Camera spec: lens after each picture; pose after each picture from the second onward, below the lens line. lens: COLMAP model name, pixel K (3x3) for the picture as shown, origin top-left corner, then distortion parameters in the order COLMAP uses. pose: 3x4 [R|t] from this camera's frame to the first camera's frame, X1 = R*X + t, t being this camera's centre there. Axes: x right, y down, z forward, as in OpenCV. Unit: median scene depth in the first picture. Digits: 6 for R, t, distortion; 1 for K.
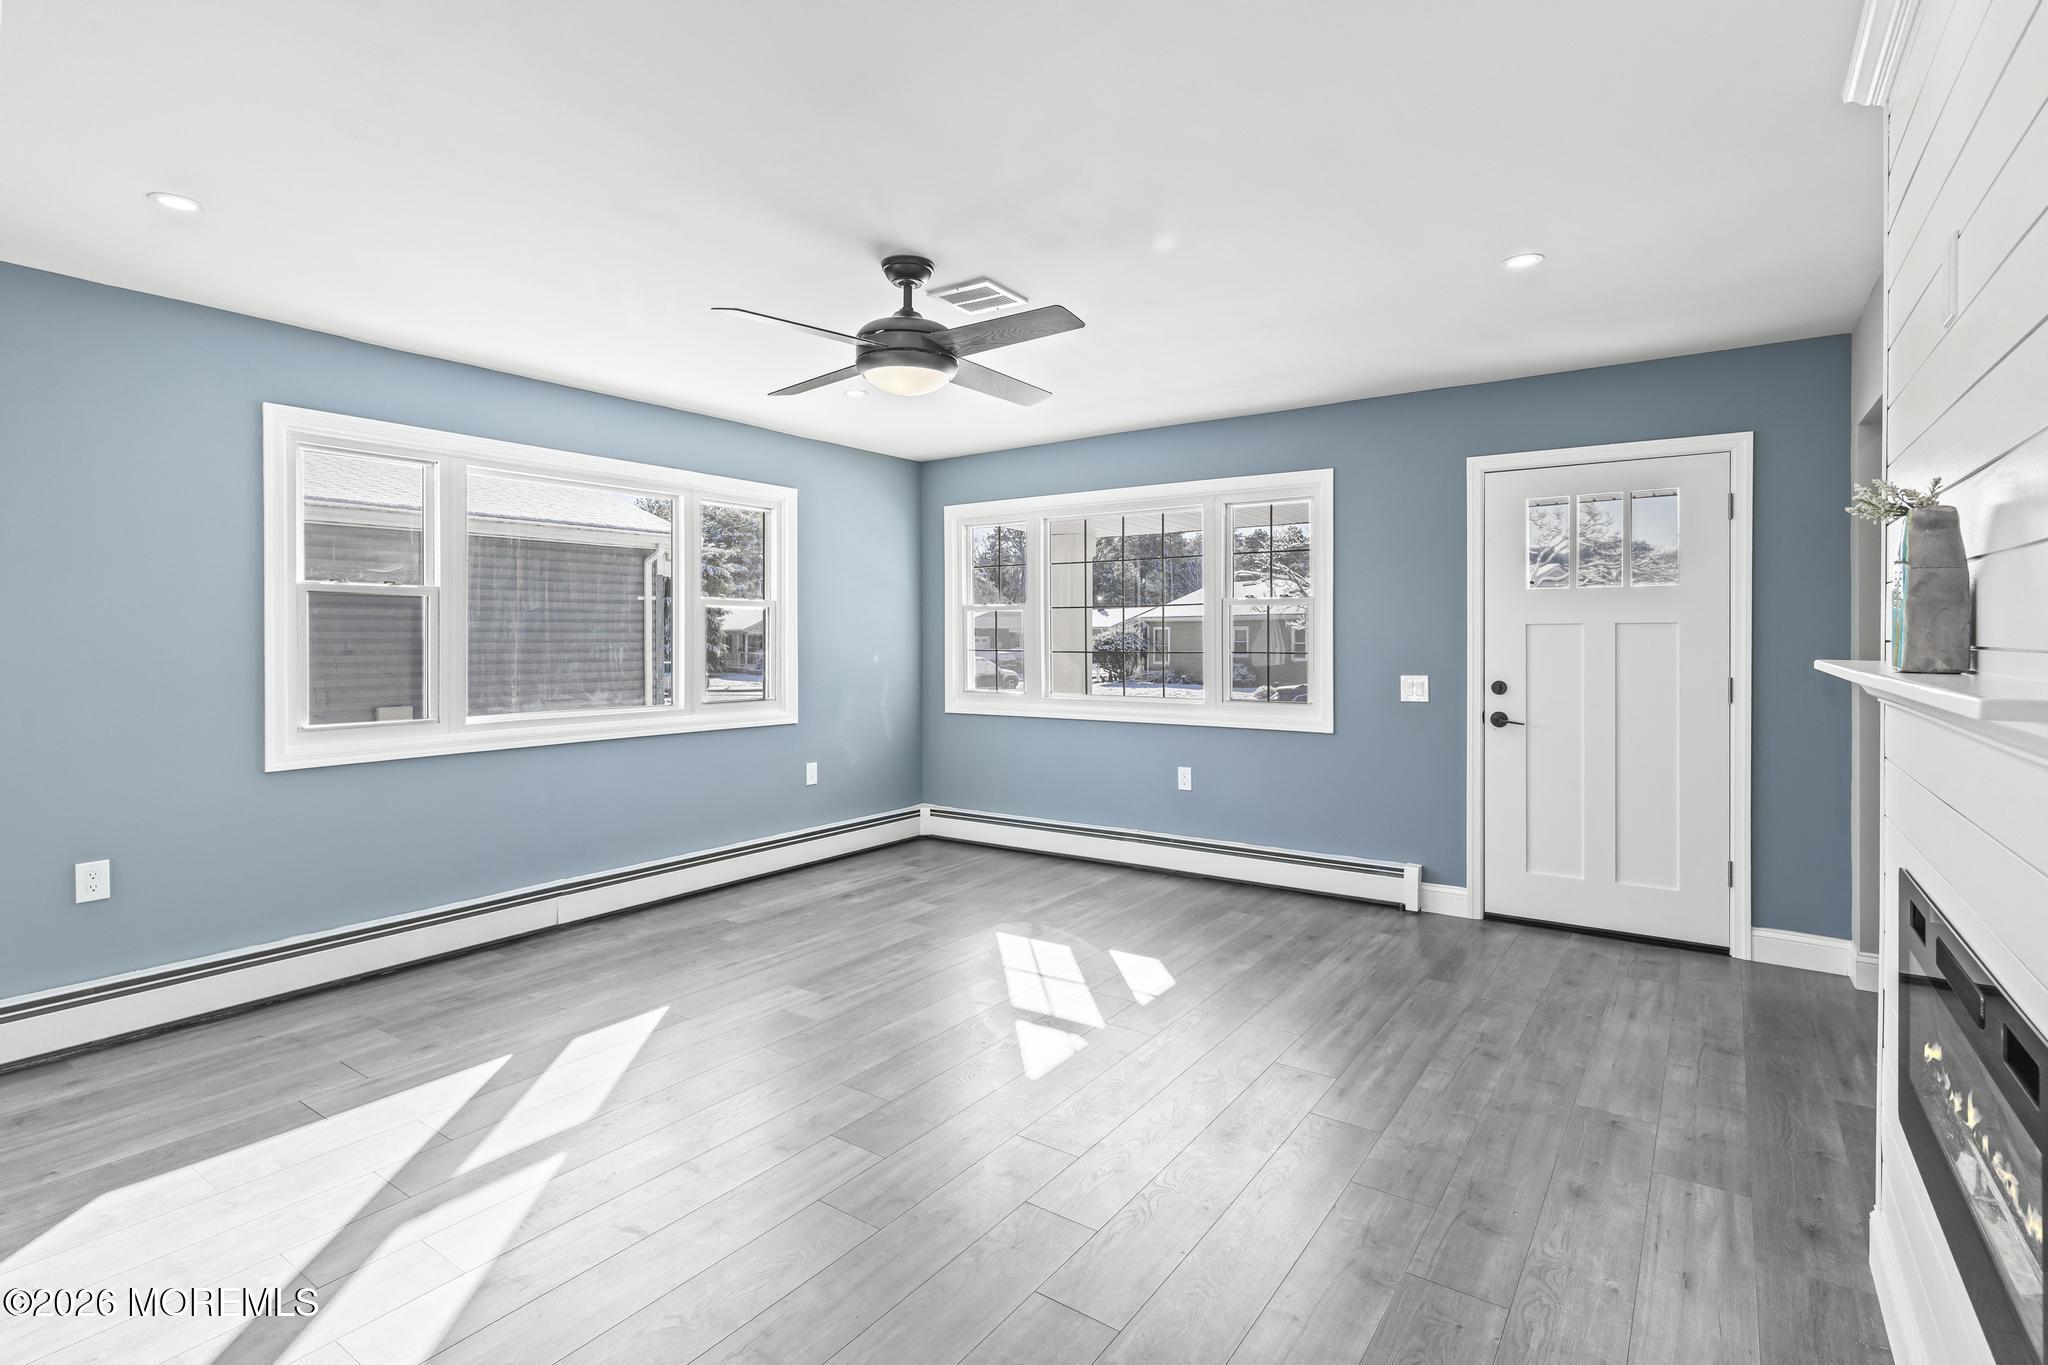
lens RADIAL K [[980.8, 0, 1034.7], [0, 980.8, 654.1], [0, 0, 1]] dist [0.002618, -0.000887]
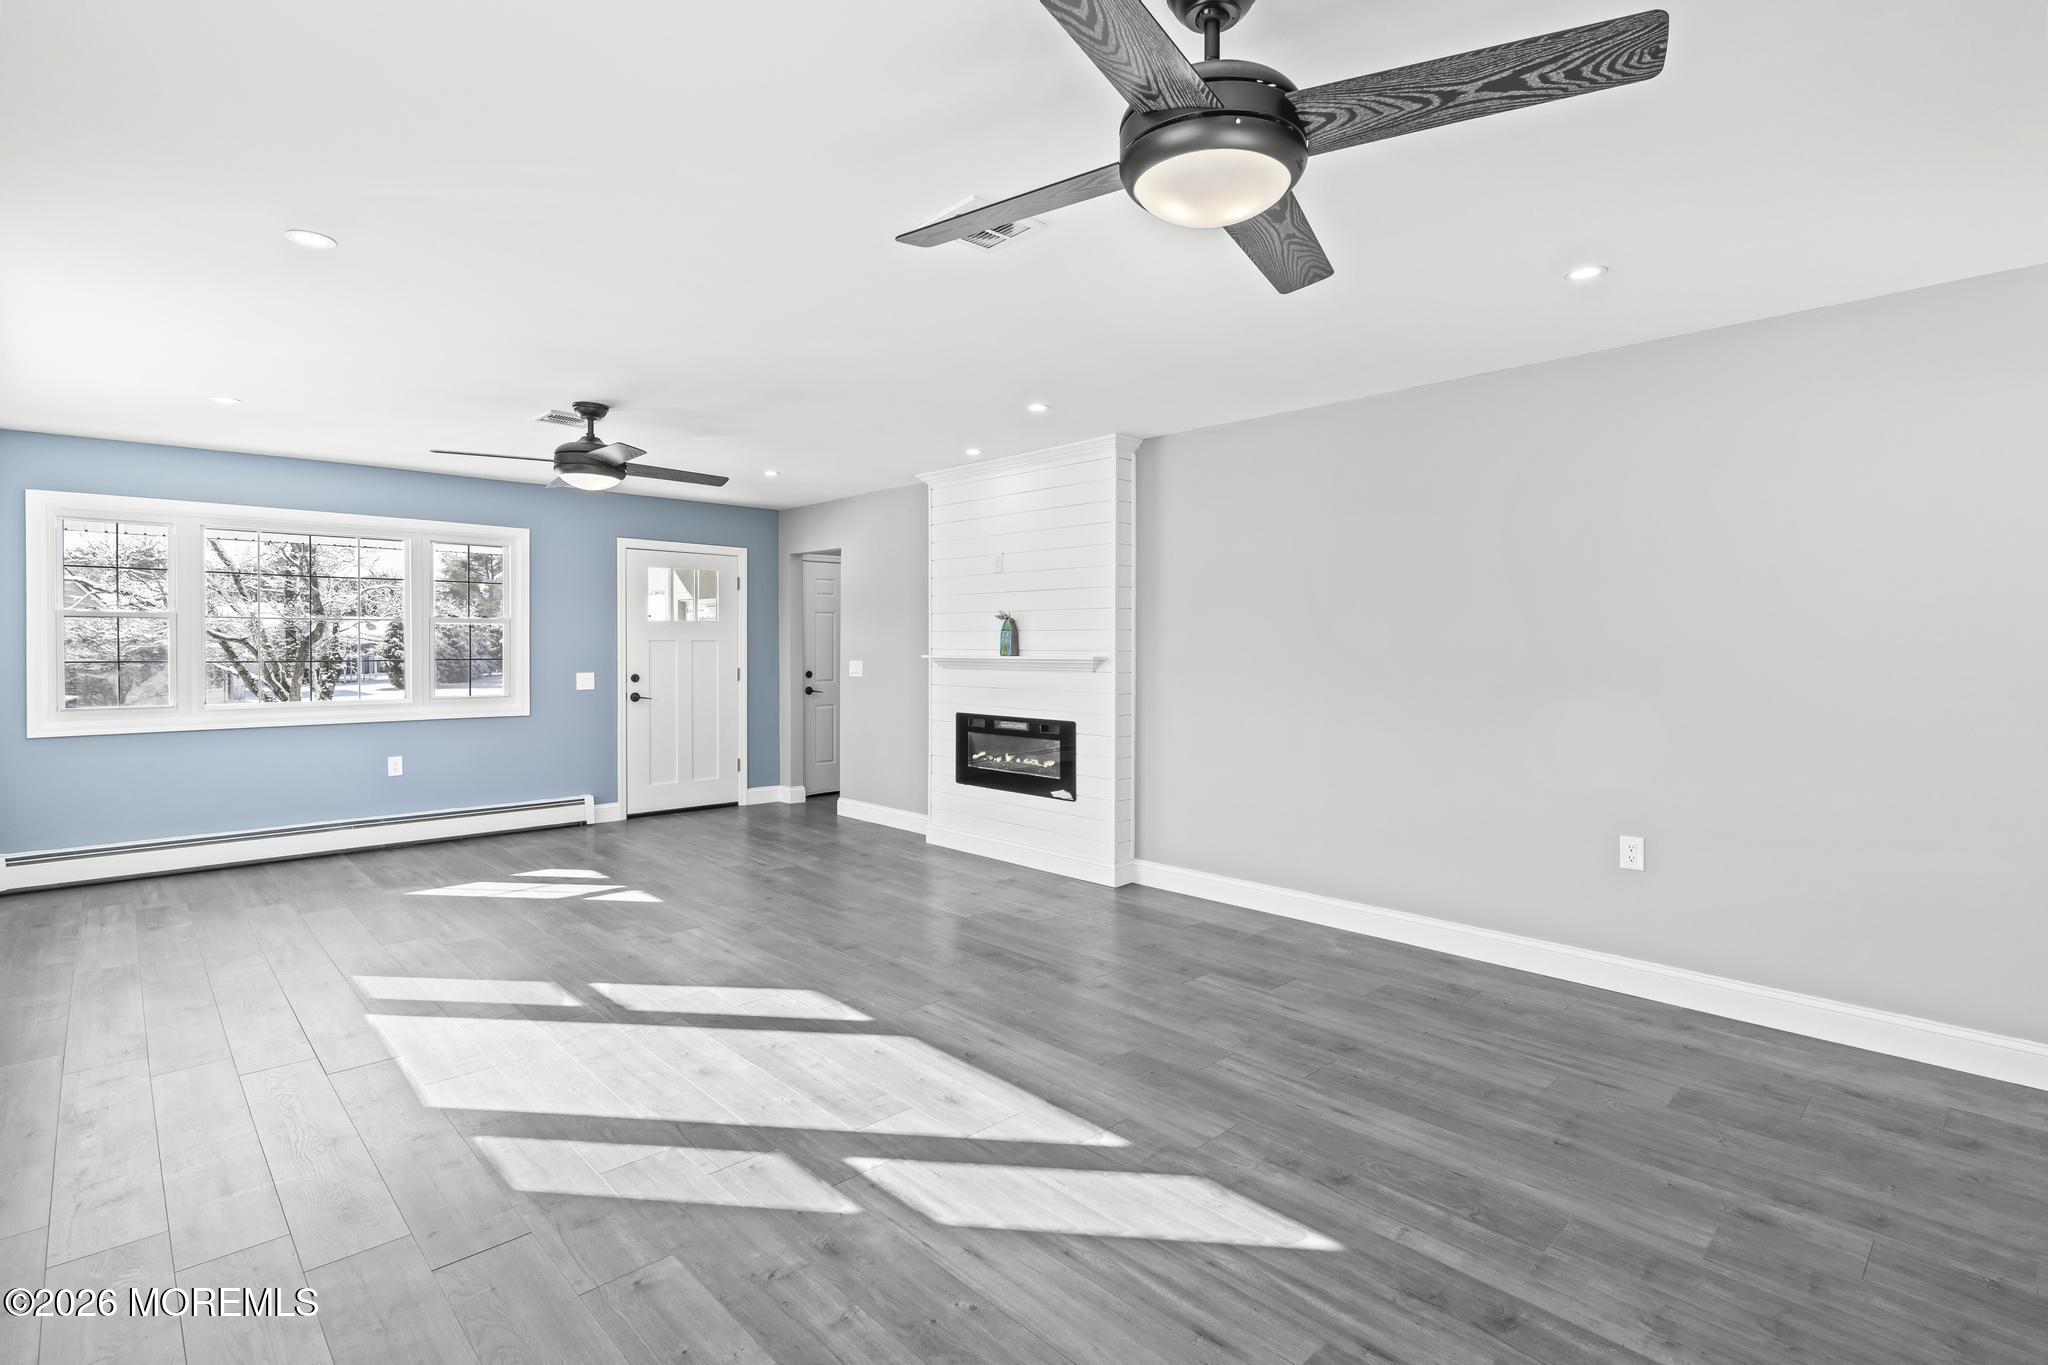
lens RADIAL K [[980.8, 0, 1010.9], [0, 980.8, 656.0], [0, 0, 1]] dist [0.002618, -0.000887]
pose [[0.220918, -0.007290, 0.975265, -1.148669], [0.018099, 0.999831, 0.003373, 0.003299], [-0.975125, 0.016907, 0.221012, 0.007383]]
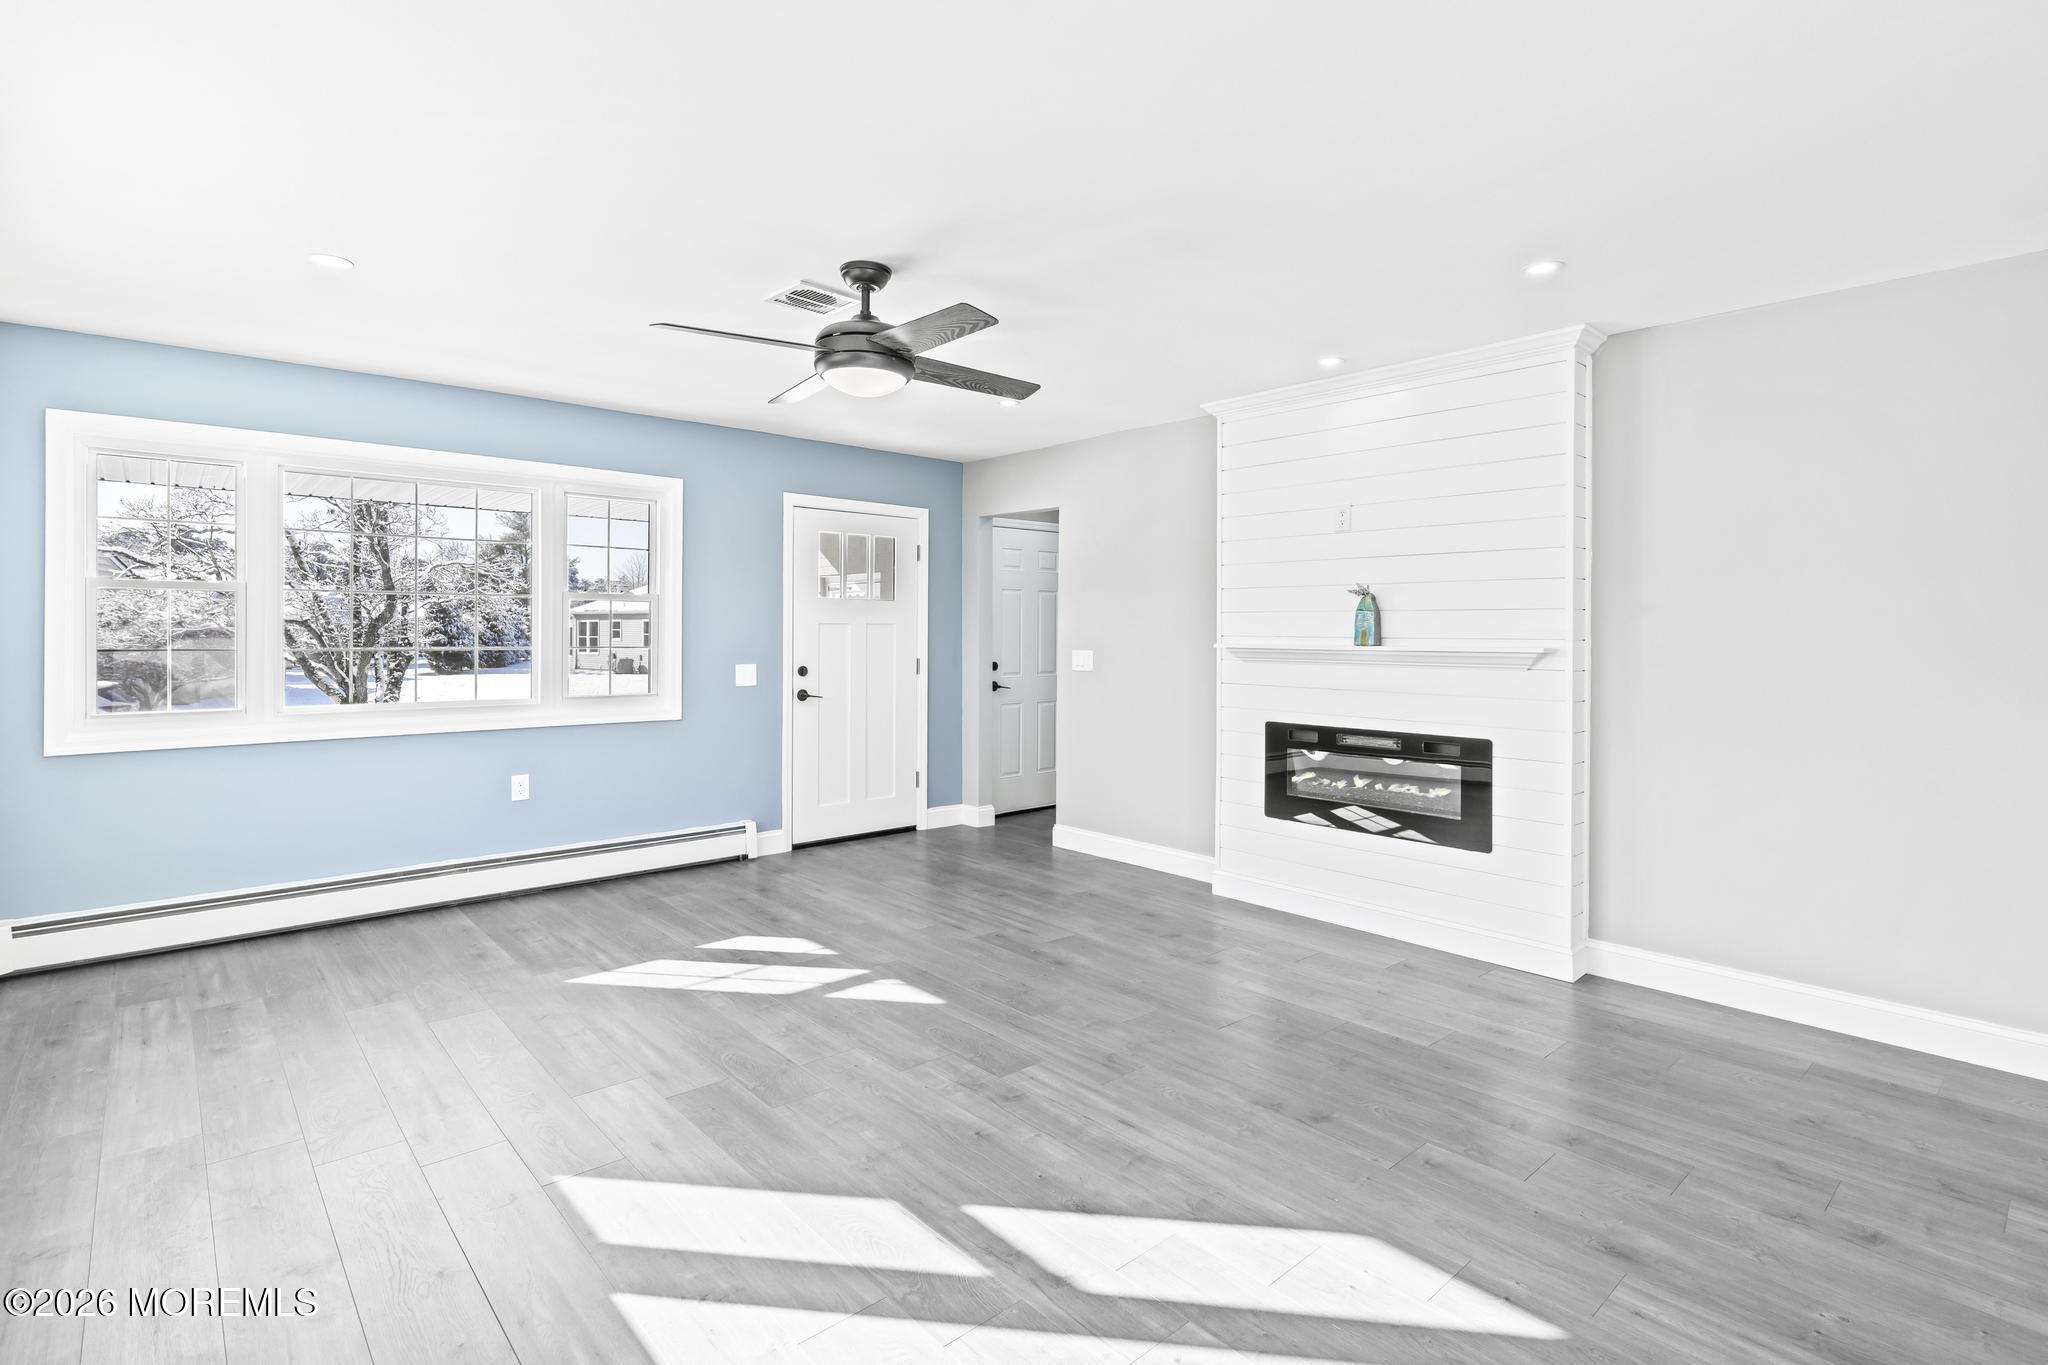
lens RADIAL K [[980.8, 0, 1005.2], [0, 980.8, 644.0], [0, 0, 1]] dist [0.002618, -0.000887]
pose [[0.247054, -0.008666, 0.968963, -0.835971], [0.014427, 0.999882, 0.005264, -0.005799], [-0.968894, 0.012679, 0.247150, 0.463539]]
